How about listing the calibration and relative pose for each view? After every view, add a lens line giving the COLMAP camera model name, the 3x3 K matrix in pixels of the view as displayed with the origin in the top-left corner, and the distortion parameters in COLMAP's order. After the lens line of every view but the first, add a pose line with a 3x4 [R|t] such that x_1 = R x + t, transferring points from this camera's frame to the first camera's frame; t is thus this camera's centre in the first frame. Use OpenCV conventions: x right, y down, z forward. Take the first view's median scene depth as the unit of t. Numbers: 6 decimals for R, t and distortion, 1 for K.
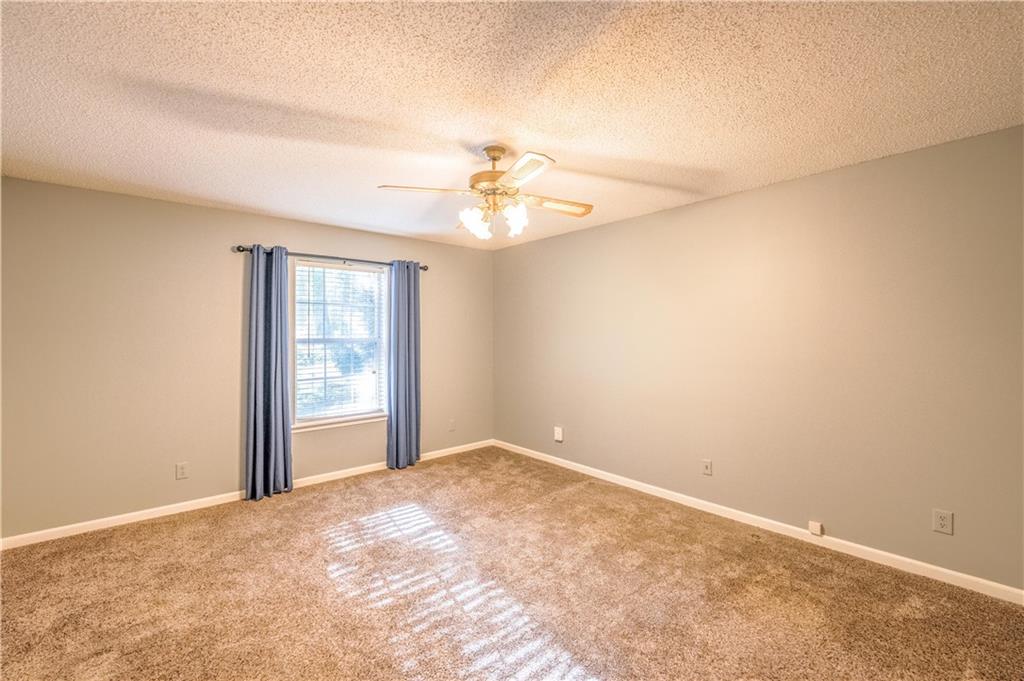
lens RADIAL K [[428.6, 0, 487.2], [0, 428.6, 334.2], [0, 0, 1]] dist [-0.020391, -0.000125]
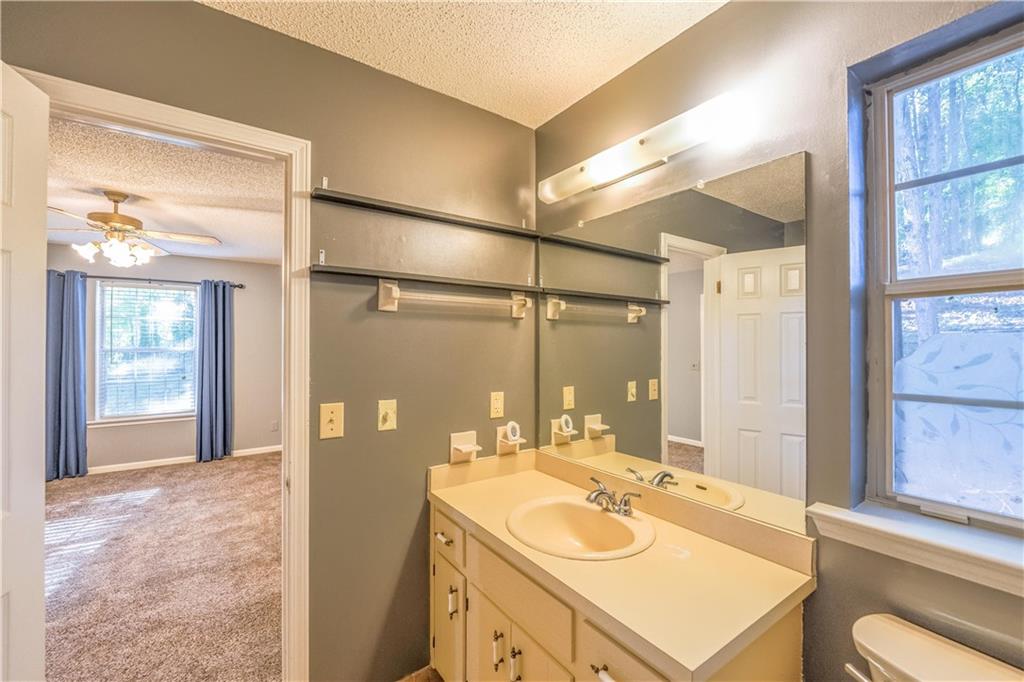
lens RADIAL K [[421.2, 0, 512.0], [0, 421.2, 341.0], [0, 0, 1]] dist [-0.011388, -0.000150]
pose [[0.996946, 0.001140, -0.078087, 0.742040], [-0.001763, 0.999967, -0.007905, -0.001855], [0.078075, 0.008018, 0.996915, -0.057648]]
